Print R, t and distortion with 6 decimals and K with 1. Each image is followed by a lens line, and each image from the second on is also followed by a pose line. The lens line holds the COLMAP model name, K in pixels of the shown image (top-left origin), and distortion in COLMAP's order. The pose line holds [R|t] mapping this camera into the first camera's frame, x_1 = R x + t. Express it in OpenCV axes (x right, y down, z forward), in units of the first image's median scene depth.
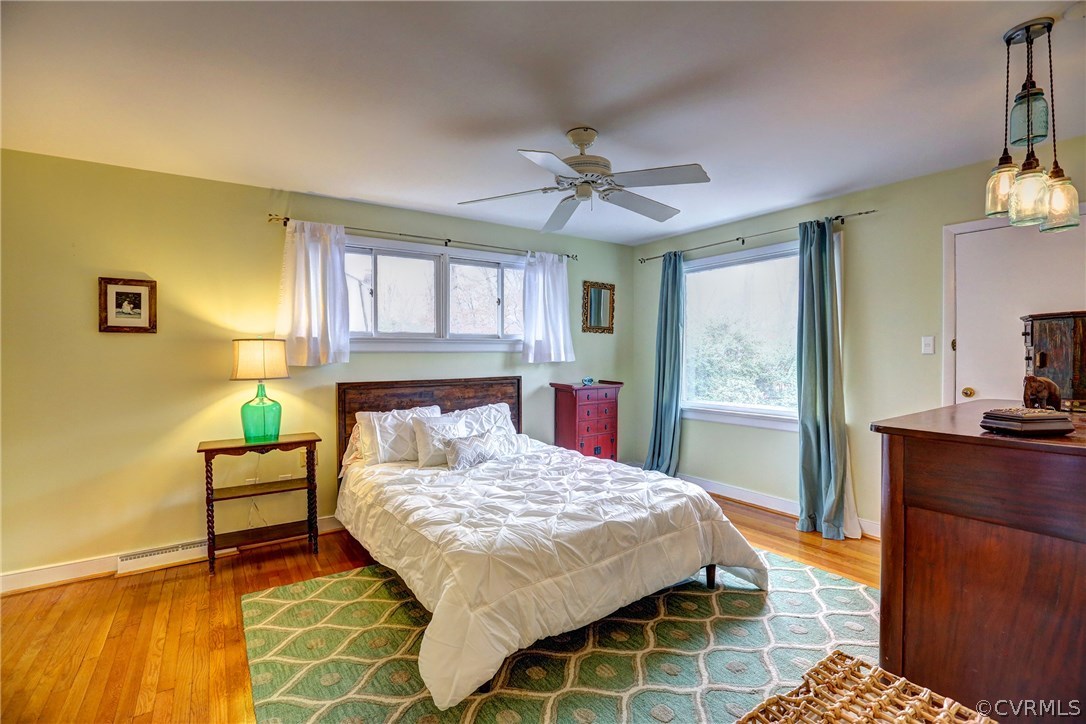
lens RADIAL K [[492.4, 0, 542.6], [0, 492.4, 359.1], [0, 0, 1]] dist [-0.058483, 0.021150]
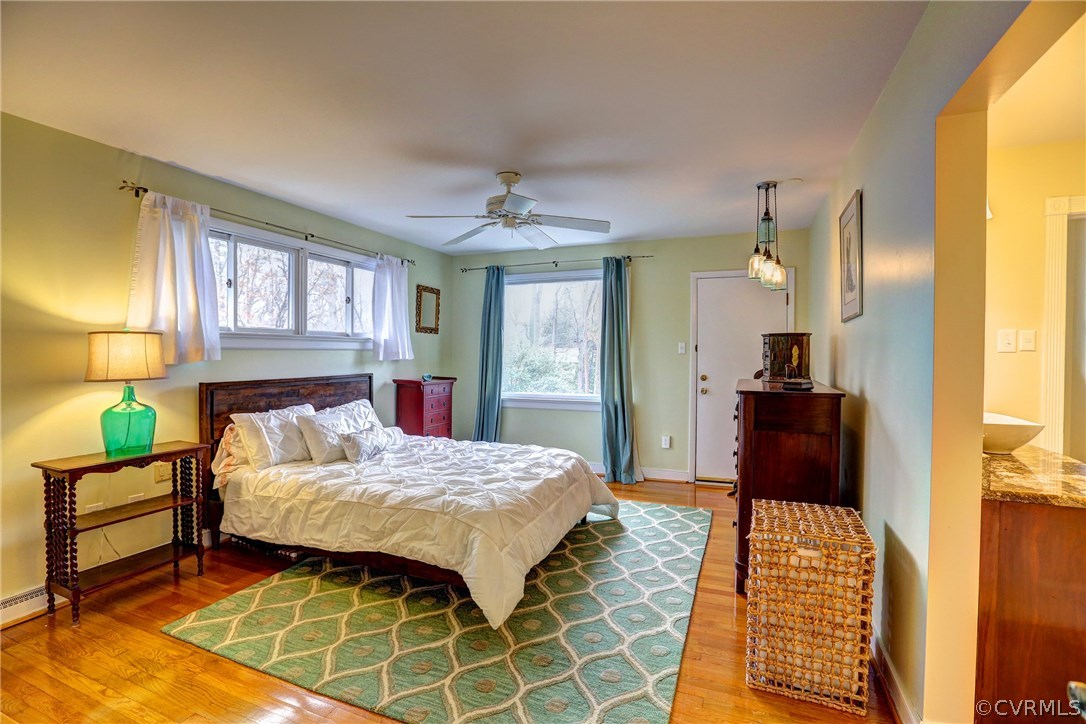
lens RADIAL K [[491.2, 0, 544.9], [0, 491.2, 358.9], [0, 0, 1]] dist [-0.050831, 0.016122]
pose [[0.838405, -0.000202, 0.545048, -0.392750], [-0.000797, 0.999998, 0.001598, 0.003240], [-0.545048, -0.001774, 0.838403, -0.076126]]
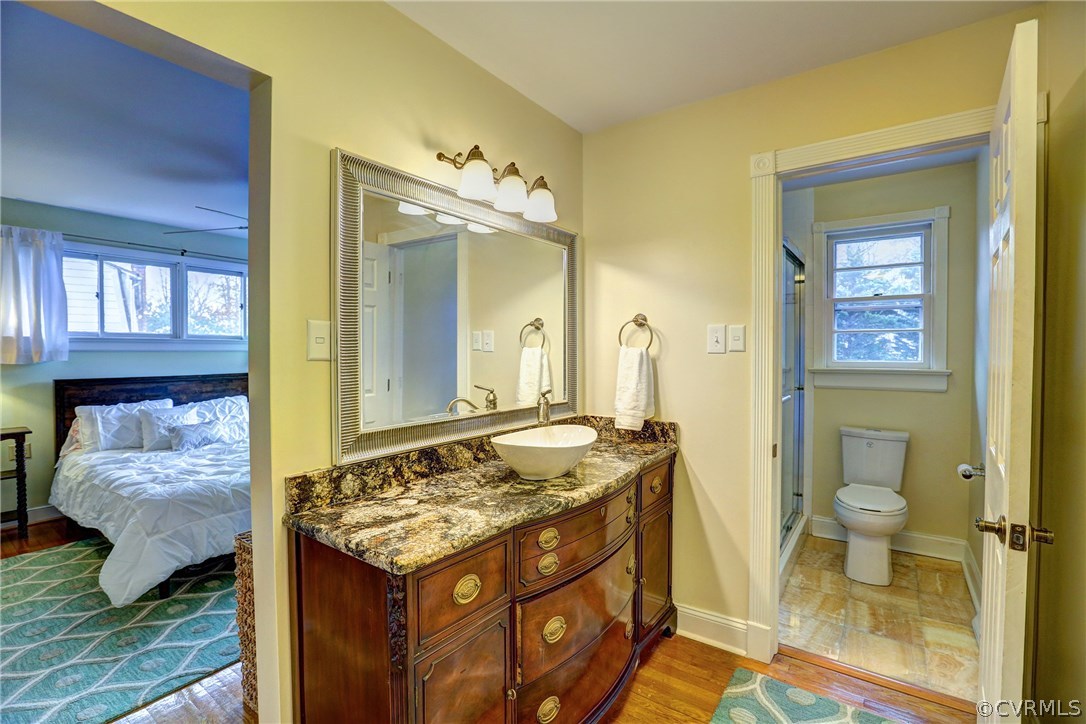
lens RADIAL K [[491.2, 0, 544.9], [0, 491.2, 358.9], [0, 0, 1]] dist [-0.050831, 0.016122]
pose [[0.938551, -0.002550, 0.345131, 0.239109], [0.000883, 0.999987, 0.004986, -0.001219], [-0.345140, -0.004375, 0.938541, -0.359018]]
